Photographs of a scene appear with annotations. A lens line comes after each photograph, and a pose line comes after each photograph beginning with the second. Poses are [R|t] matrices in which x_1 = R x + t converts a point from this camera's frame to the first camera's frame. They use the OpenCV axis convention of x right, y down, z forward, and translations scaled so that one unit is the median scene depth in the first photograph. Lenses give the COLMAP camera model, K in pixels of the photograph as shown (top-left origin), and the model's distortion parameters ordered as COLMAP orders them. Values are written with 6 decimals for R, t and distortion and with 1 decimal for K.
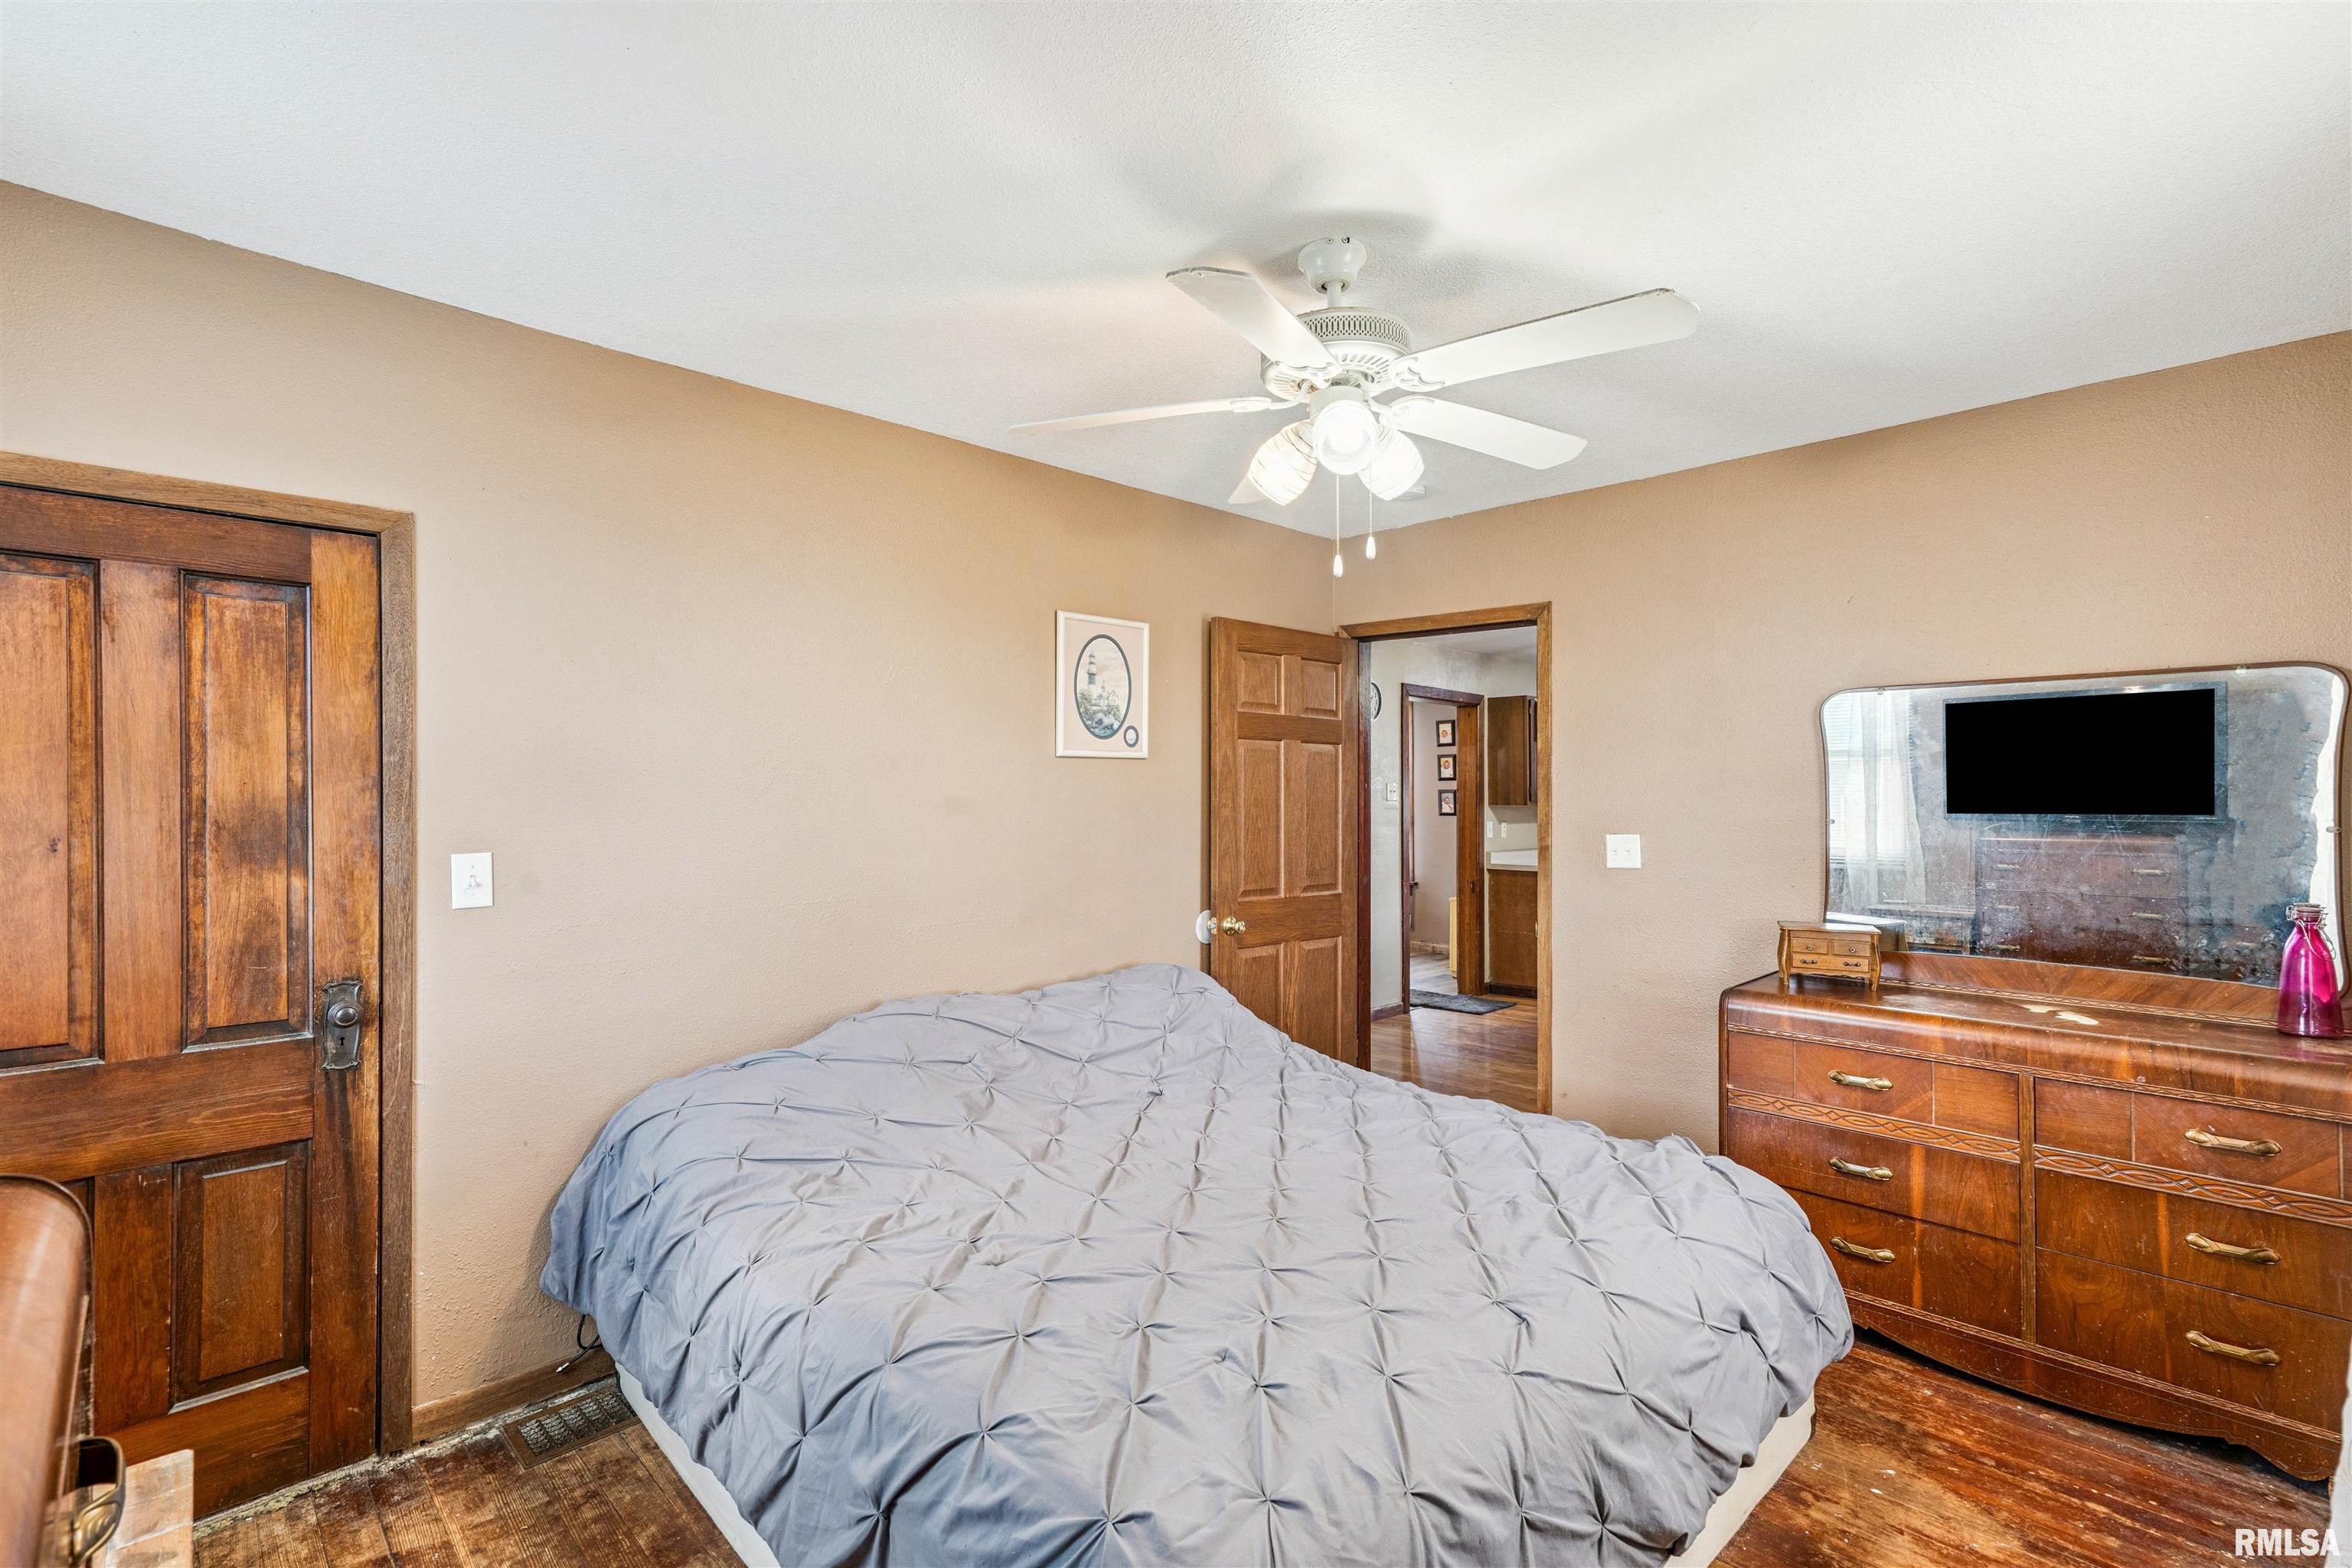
lens RADIAL K [[1070.8, 0, 1177.2], [0, 1070.8, 790.6], [0, 0, 1]] dist [0.011573, 0.000997]
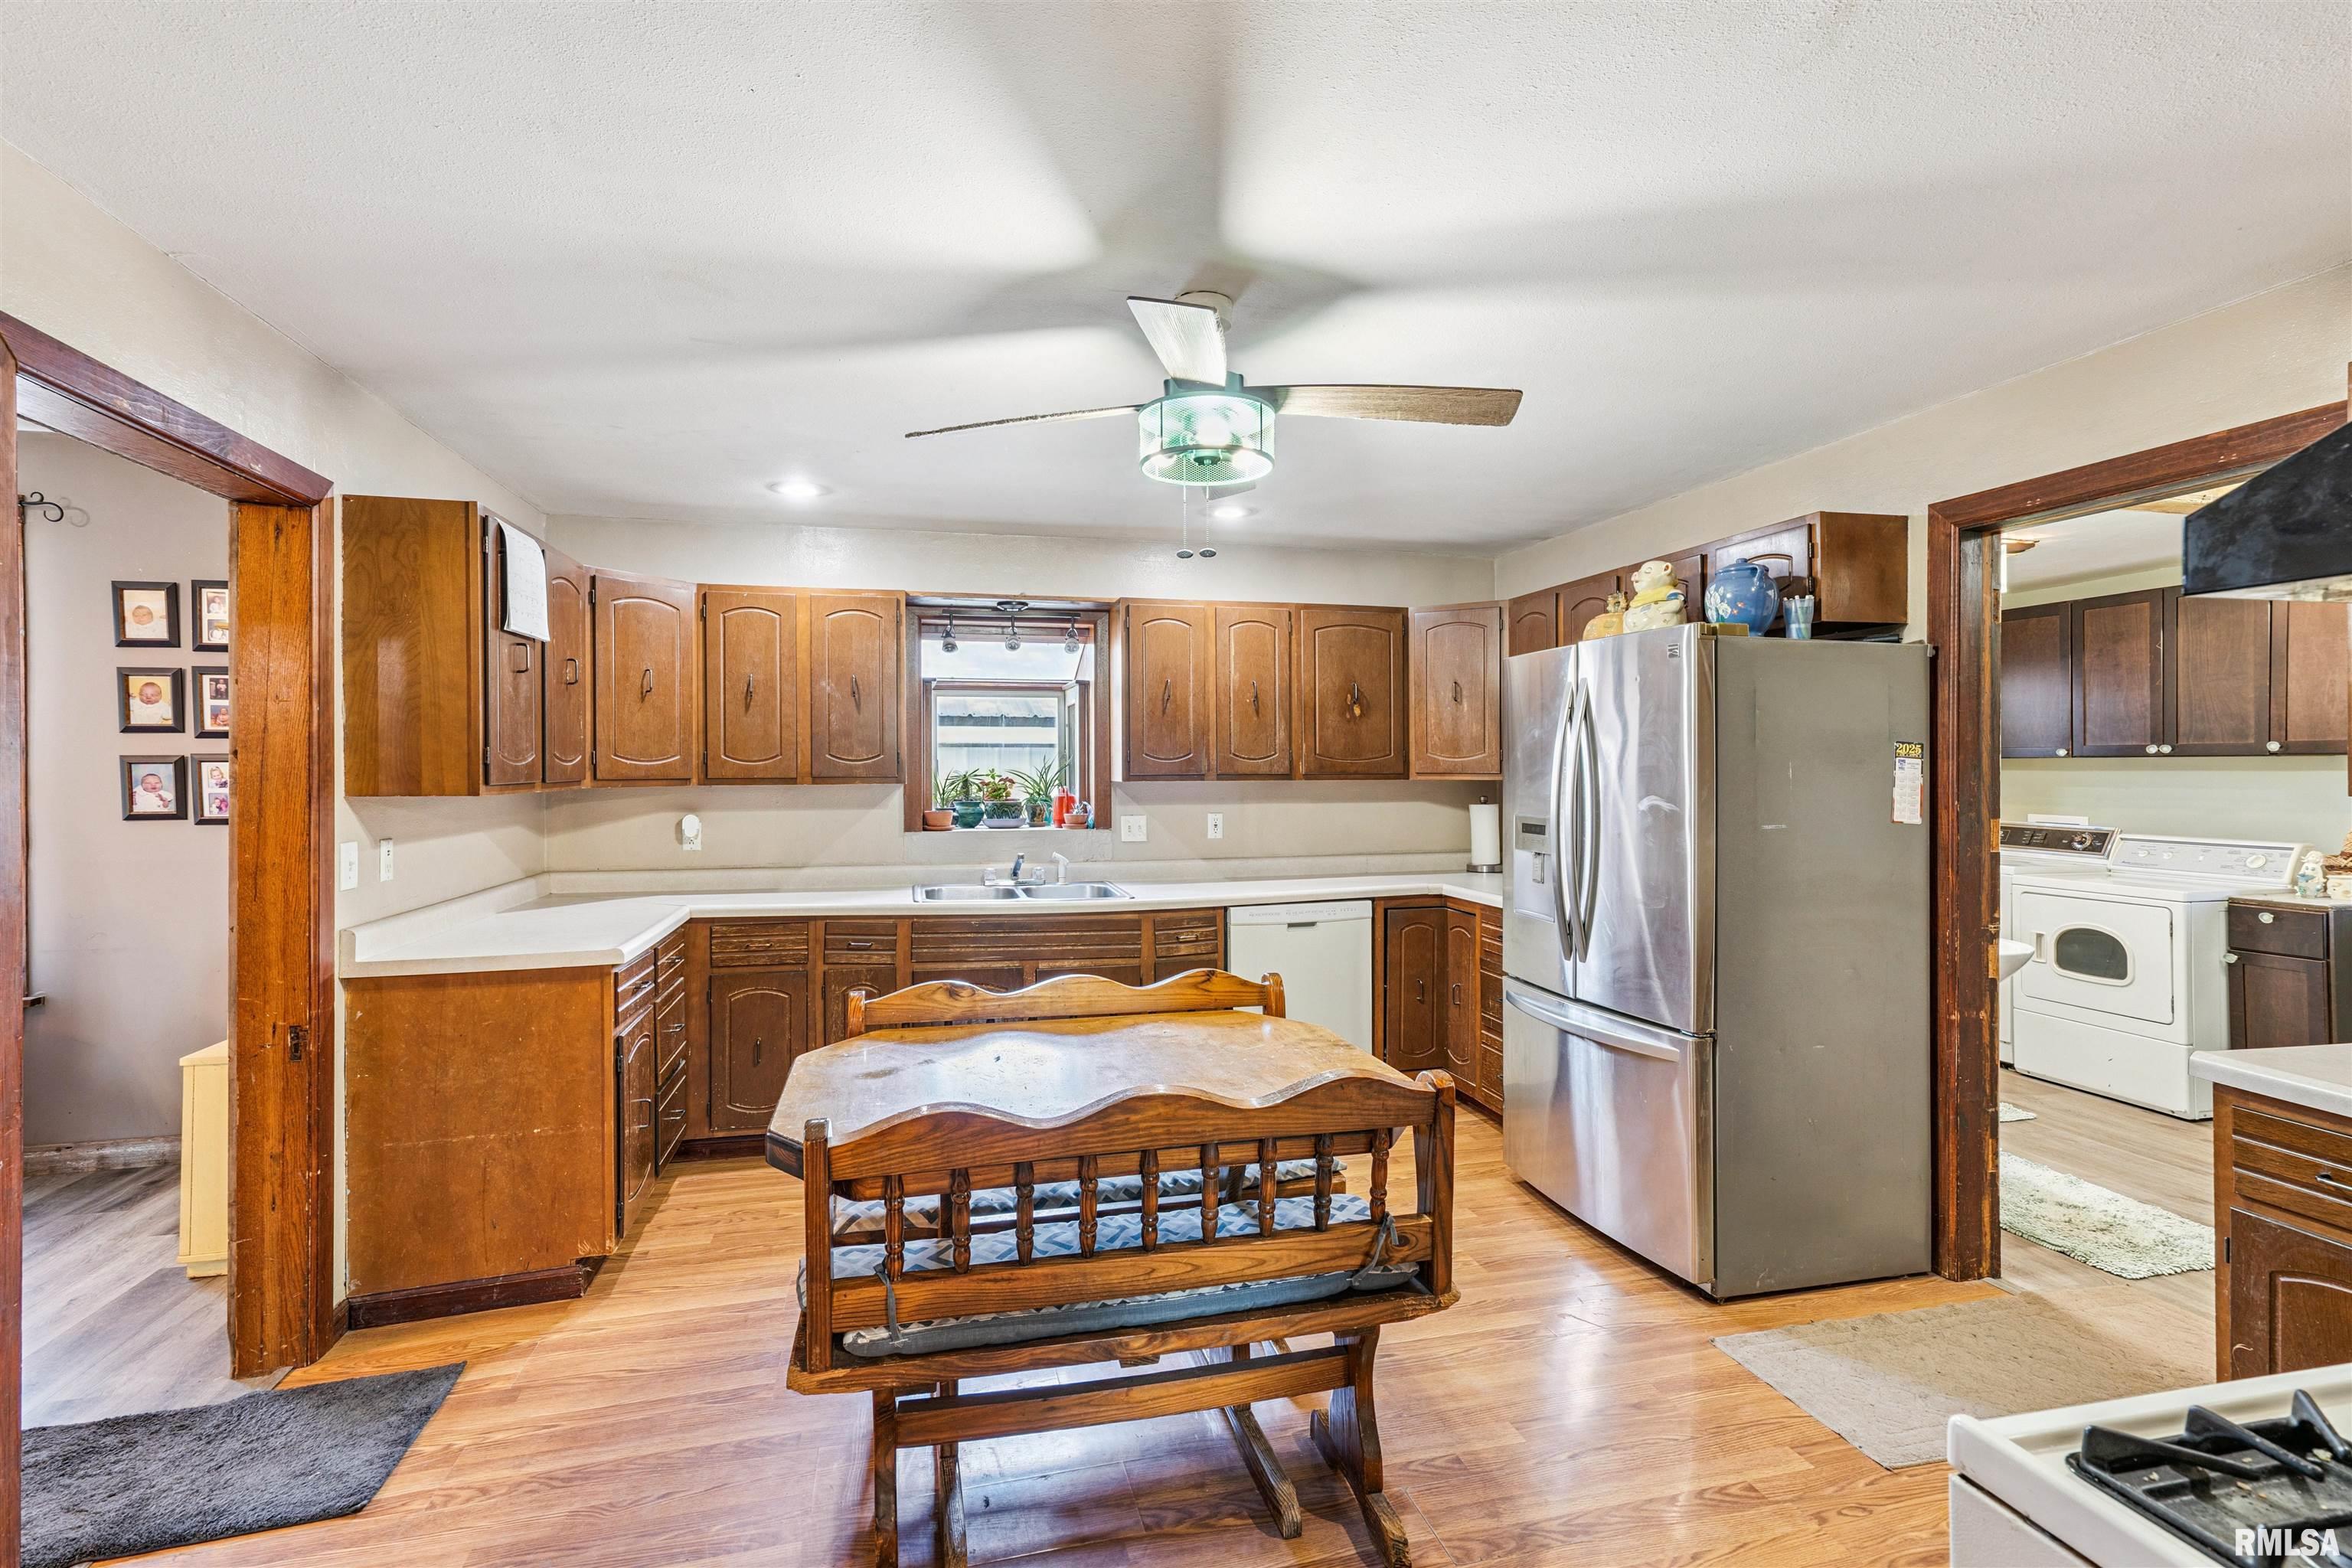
lens RADIAL K [[1070.8, 0, 1177.4], [0, 1070.8, 777.8], [0, 0, 1]] dist [0.011573, 0.000997]
pose [[0.510521, -0.004685, 0.859852, 0.124850], [-0.005323, 0.999949, 0.008609, 0.002562], [-0.859849, -0.008972, 0.510470, 0.582884]]
